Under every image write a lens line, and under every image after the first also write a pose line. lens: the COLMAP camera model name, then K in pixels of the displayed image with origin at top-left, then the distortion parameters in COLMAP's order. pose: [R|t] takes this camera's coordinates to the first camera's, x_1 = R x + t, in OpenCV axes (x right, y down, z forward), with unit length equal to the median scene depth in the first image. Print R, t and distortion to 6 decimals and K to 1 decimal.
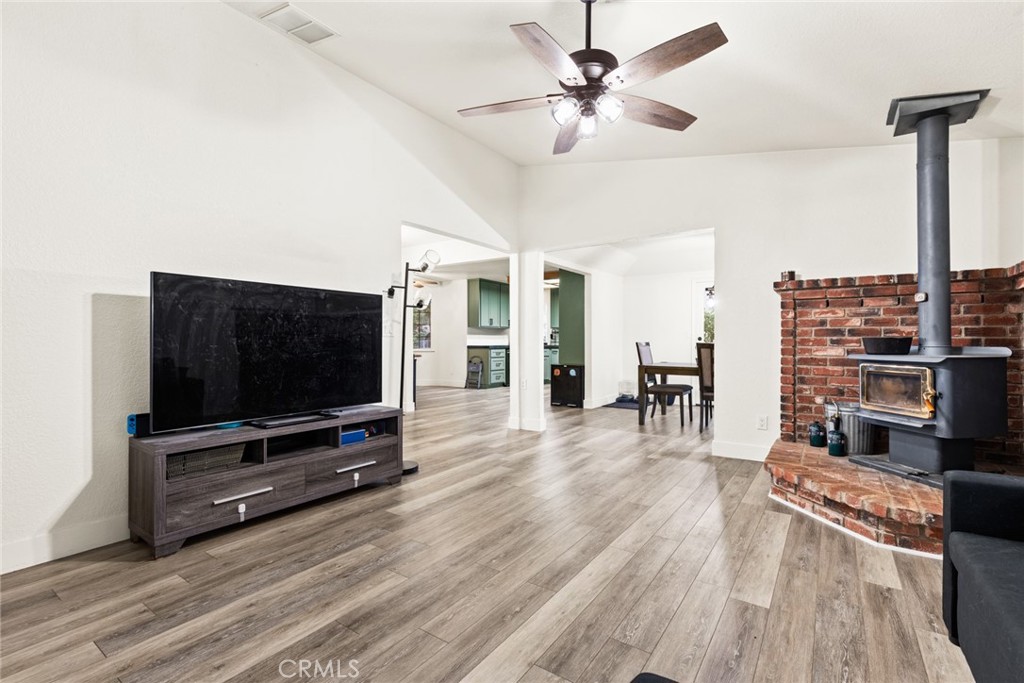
lens RADIAL K [[455.9, 0, 512.0], [0, 455.9, 341.5], [0, 0, 1]] dist [-0.001441, -0.000394]
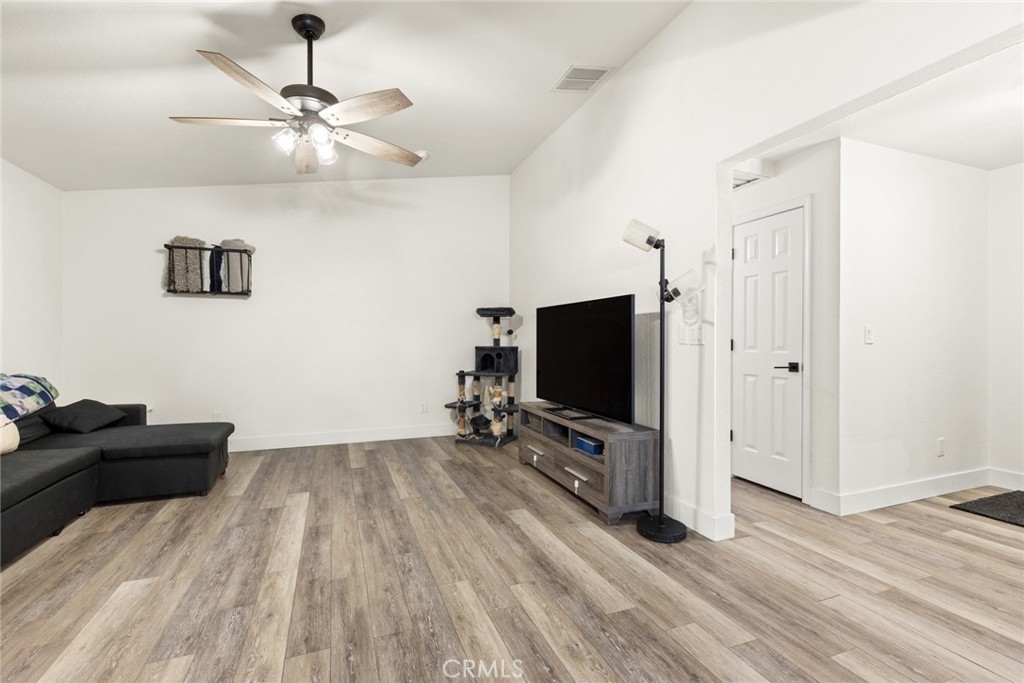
lens RADIAL K [[459.4, 0, 521.9], [0, 459.4, 327.8], [0, 0, 1]] dist [0.001408, -0.000027]
pose [[-0.539789, -0.019797, -0.841568, 0.632752], [-0.002356, 0.999755, -0.022007, -0.029575], [0.841797, -0.009896, -0.539703, 1.557957]]
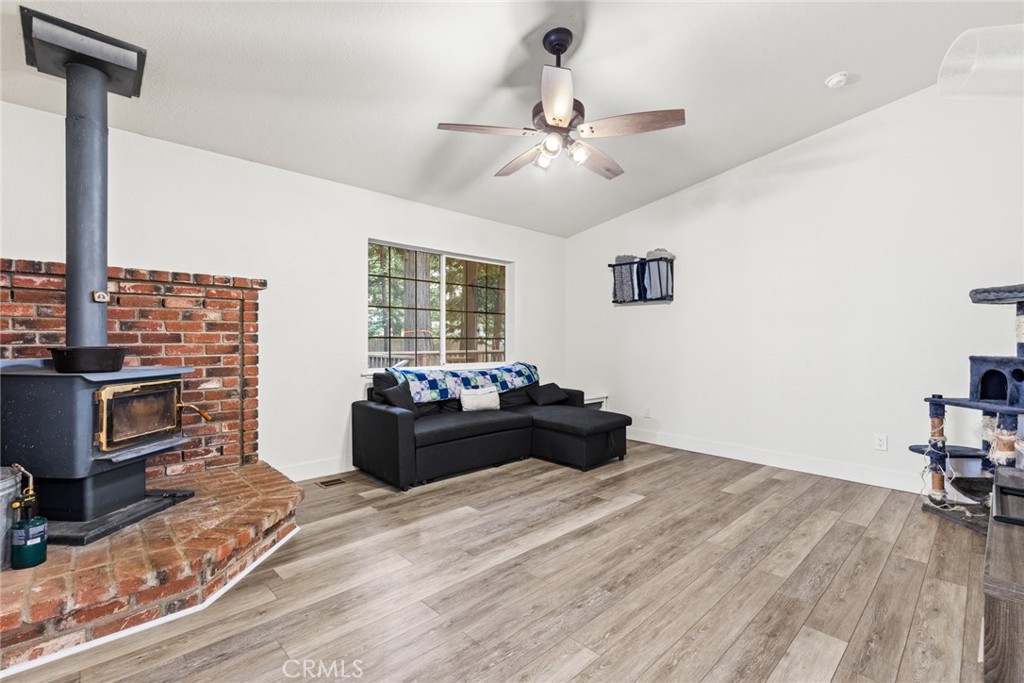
lens RADIAL K [[460.8, 0, 513.9], [0, 460.8, 335.9], [0, 0, 1]] dist [0.002251, 0.000131]
pose [[-0.982101, -0.004680, 0.188296, 0.041418], [-0.006281, 0.999949, -0.007905, -0.026981], [-0.188249, -0.008946, -0.982081, 1.661238]]
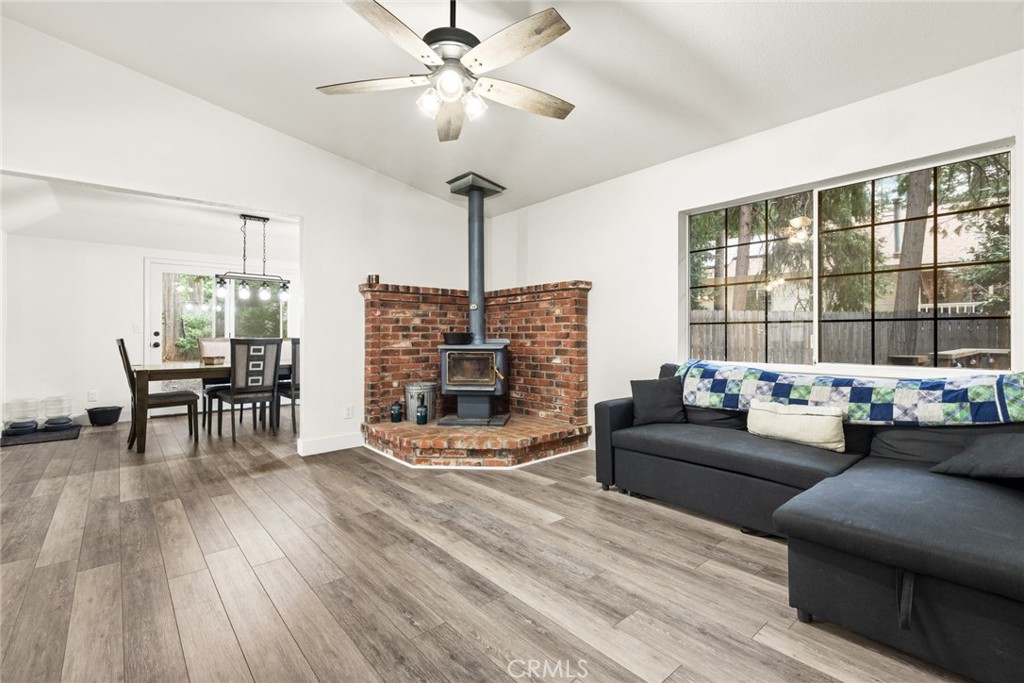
lens RADIAL K [[460.8, 0, 513.9], [0, 460.8, 335.9], [0, 0, 1]] dist [0.002251, 0.000131]
pose [[0.244704, -0.003834, 0.969590, -0.566479], [0.004494, 0.999986, 0.002820, -0.003085], [-0.969587, 0.003667, 0.244718, 0.491367]]
